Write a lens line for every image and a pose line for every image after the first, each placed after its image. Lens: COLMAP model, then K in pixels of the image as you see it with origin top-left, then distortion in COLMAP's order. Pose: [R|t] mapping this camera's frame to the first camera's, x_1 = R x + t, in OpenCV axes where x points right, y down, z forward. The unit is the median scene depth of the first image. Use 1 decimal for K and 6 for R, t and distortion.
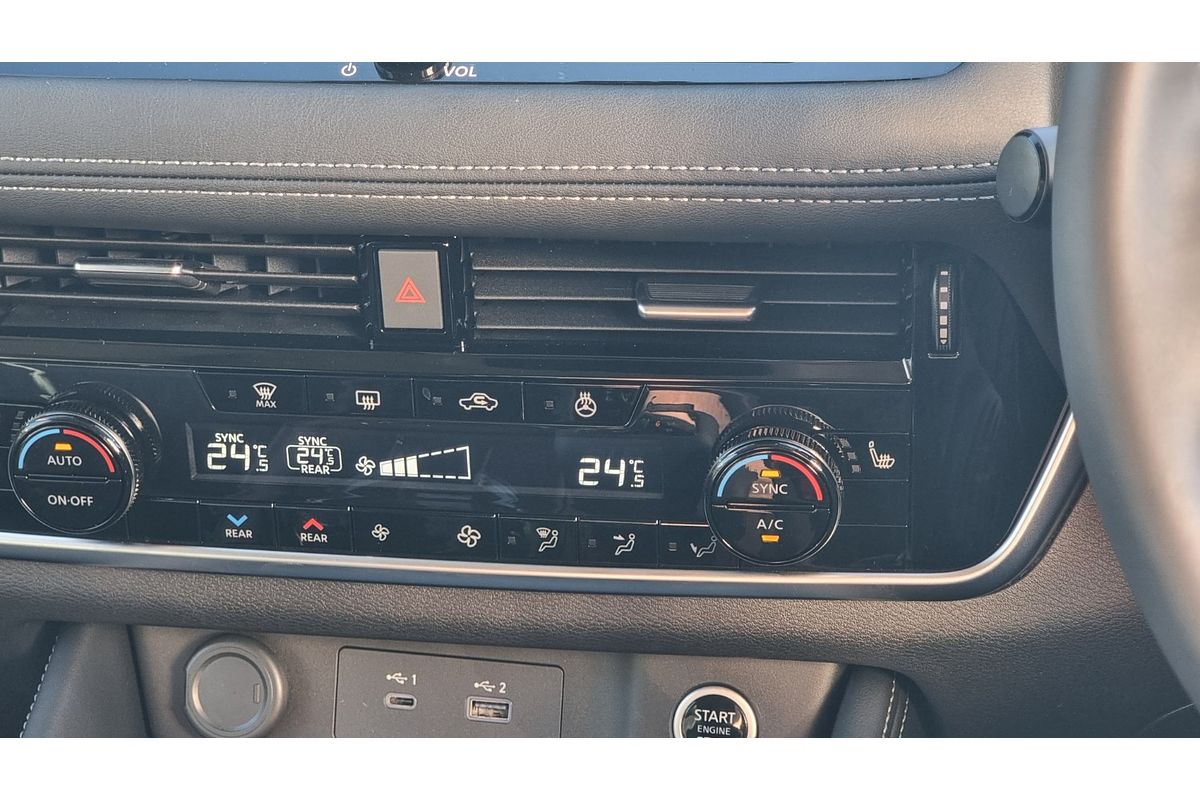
lens RADIAL K [[2416.5, 0, 604.6], [0, 2416.5, 399.5], [0, 0, 1]] dist [-0.120480, 0.000000]
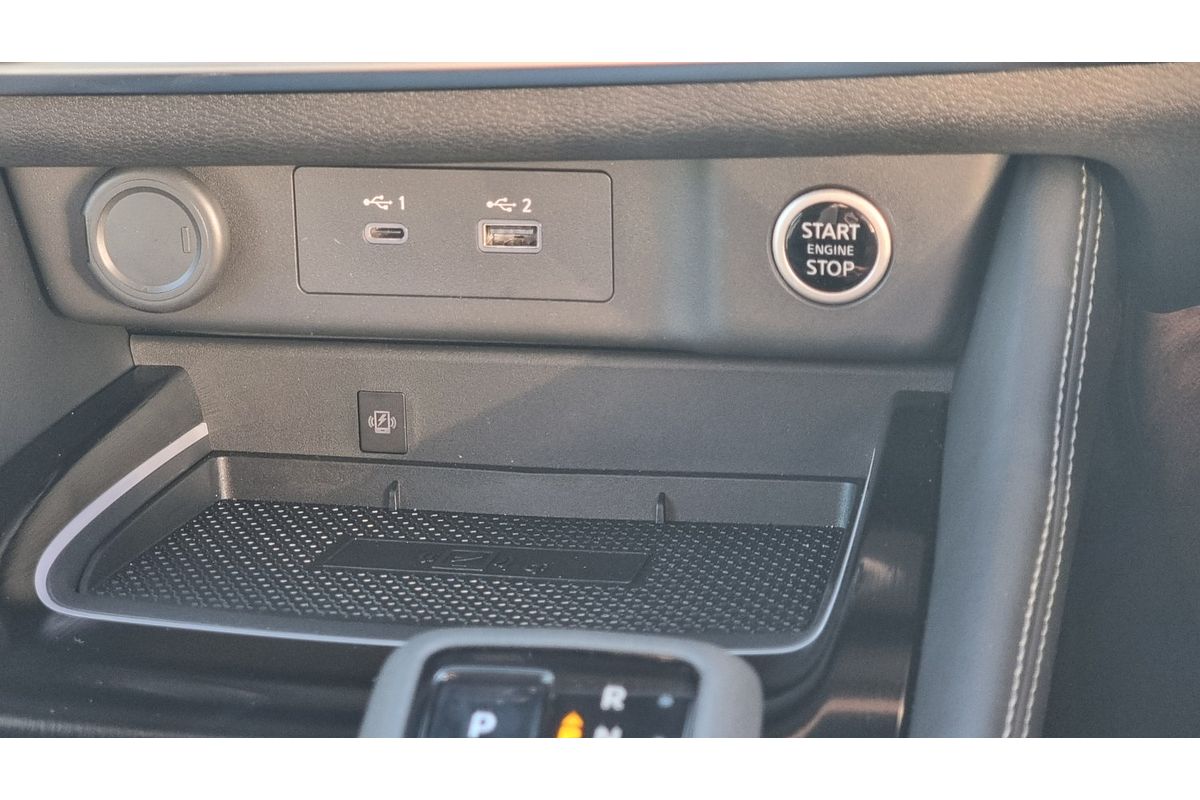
lens RADIAL K [[2416.5, 0, 597.2], [0, 2416.5, 399.2], [0, 0, 1]] dist [-0.120480, 0.000000]
pose [[0.996756, -0.079424, 0.012990, -0.036187], [0.072752, 0.958253, 0.276509, -0.023198], [-0.034409, -0.274667, 0.960923, 0.300241]]
